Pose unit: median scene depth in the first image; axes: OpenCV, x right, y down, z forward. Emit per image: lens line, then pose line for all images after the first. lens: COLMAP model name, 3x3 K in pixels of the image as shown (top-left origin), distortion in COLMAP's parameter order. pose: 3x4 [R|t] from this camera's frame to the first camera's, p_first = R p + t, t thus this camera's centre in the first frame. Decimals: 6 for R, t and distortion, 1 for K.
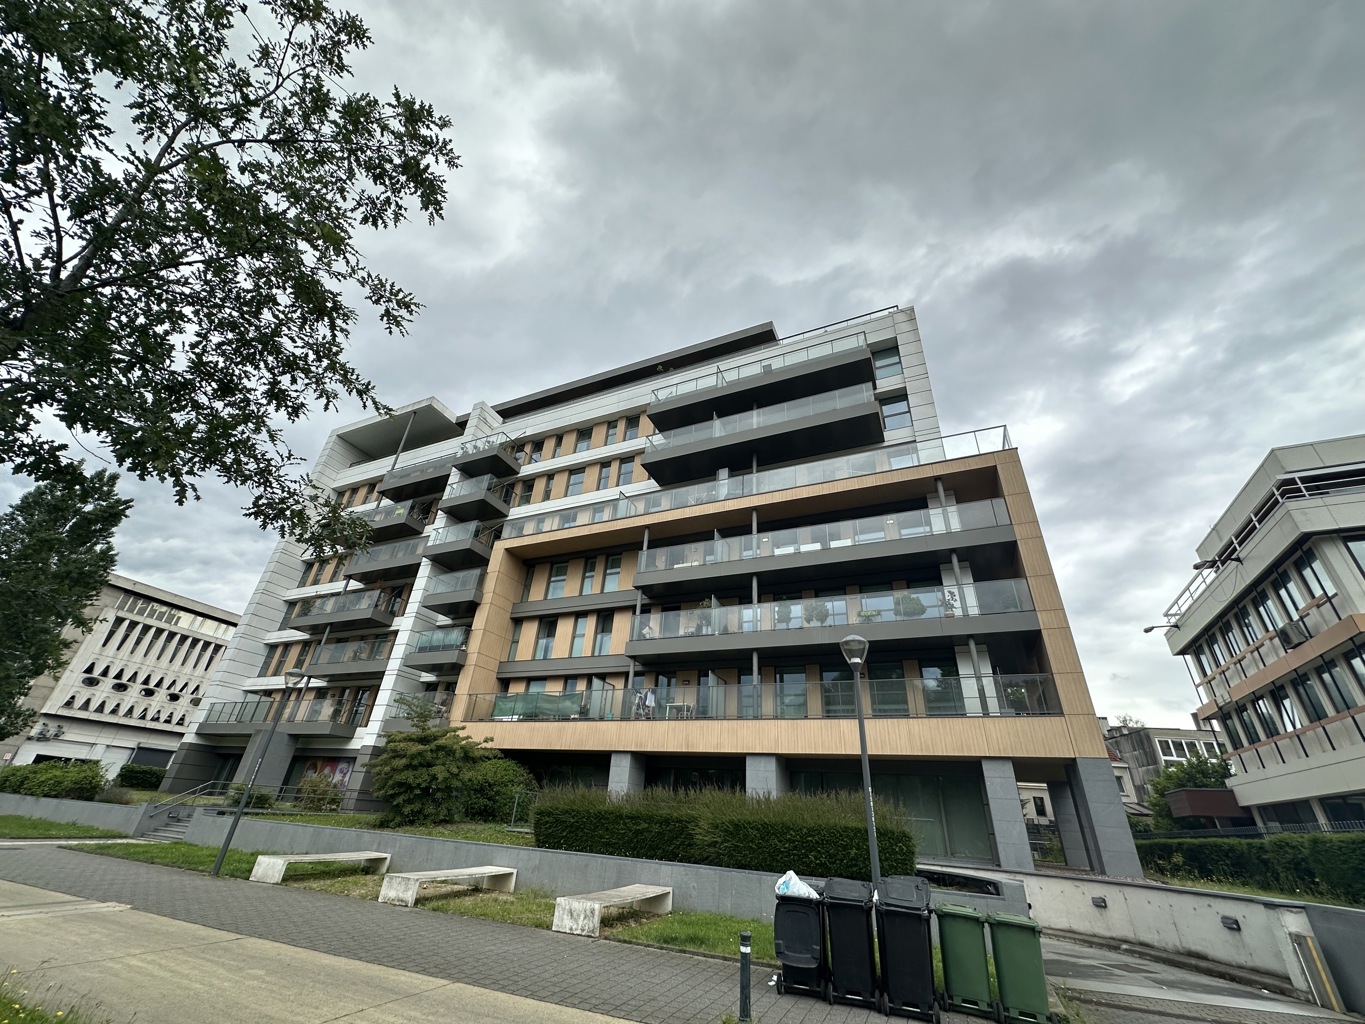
lens RADIAL K [[546.5, 0, 682.5], [0, 546.5, 512.0], [0, 0, 1]] dist [-0.000879, -0.000466]
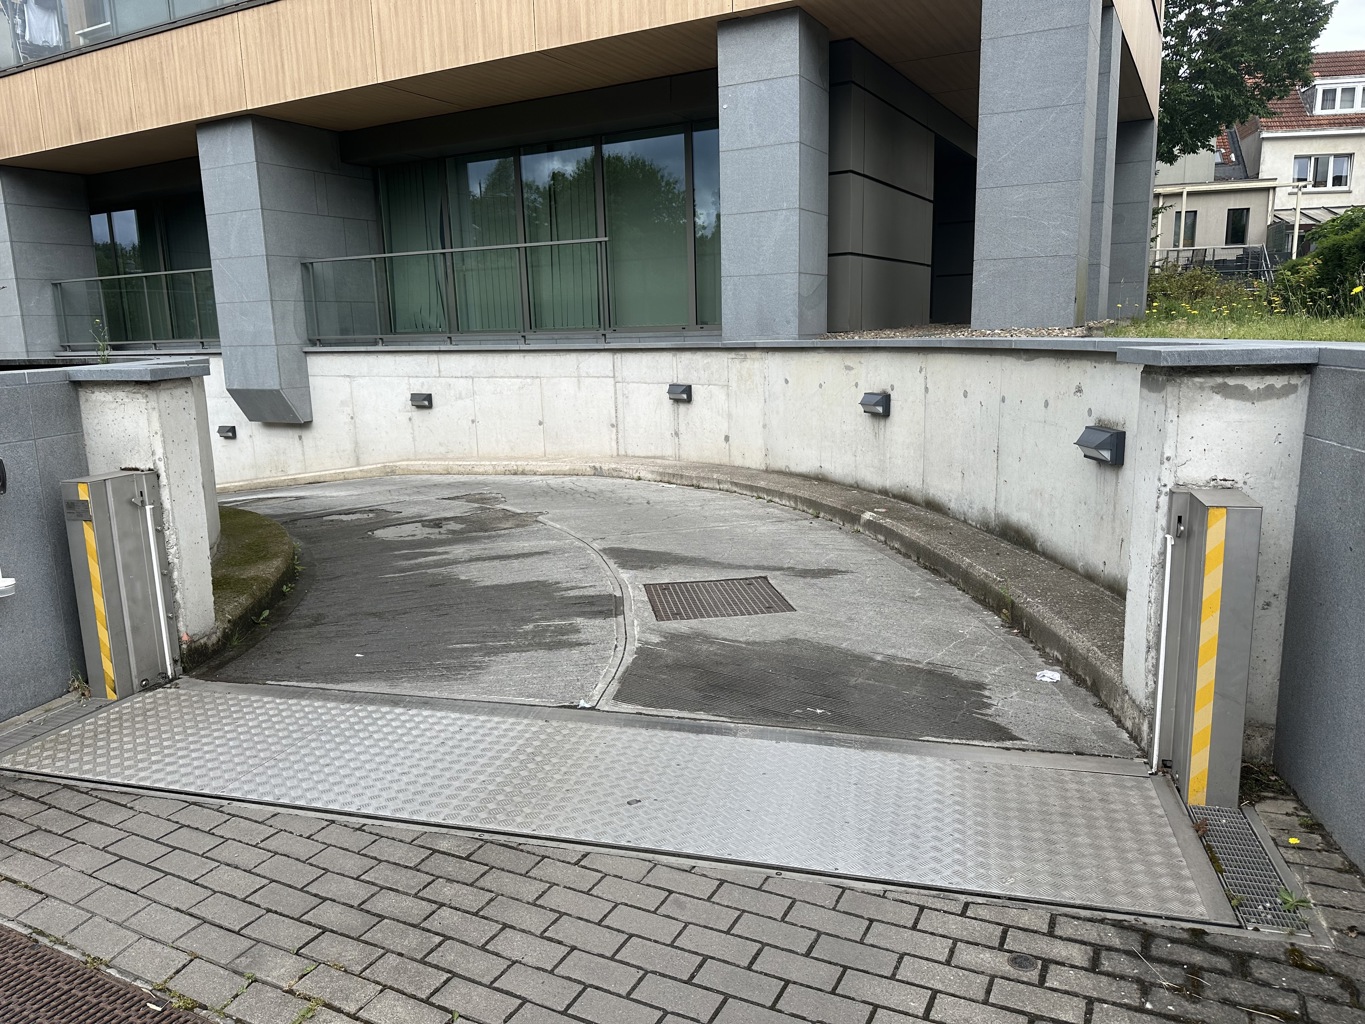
lens RADIAL K [[987.6, 0, 682.5], [0, 987.6, 512.0], [0, 0, 1]] dist [0.040856, -0.061838]
pose [[0.993618, -0.081760, -0.077705, 0.712689], [0.112615, 0.758064, 0.642384, 0.387978], [0.006384, -0.647035, 0.762434, 0.529171]]
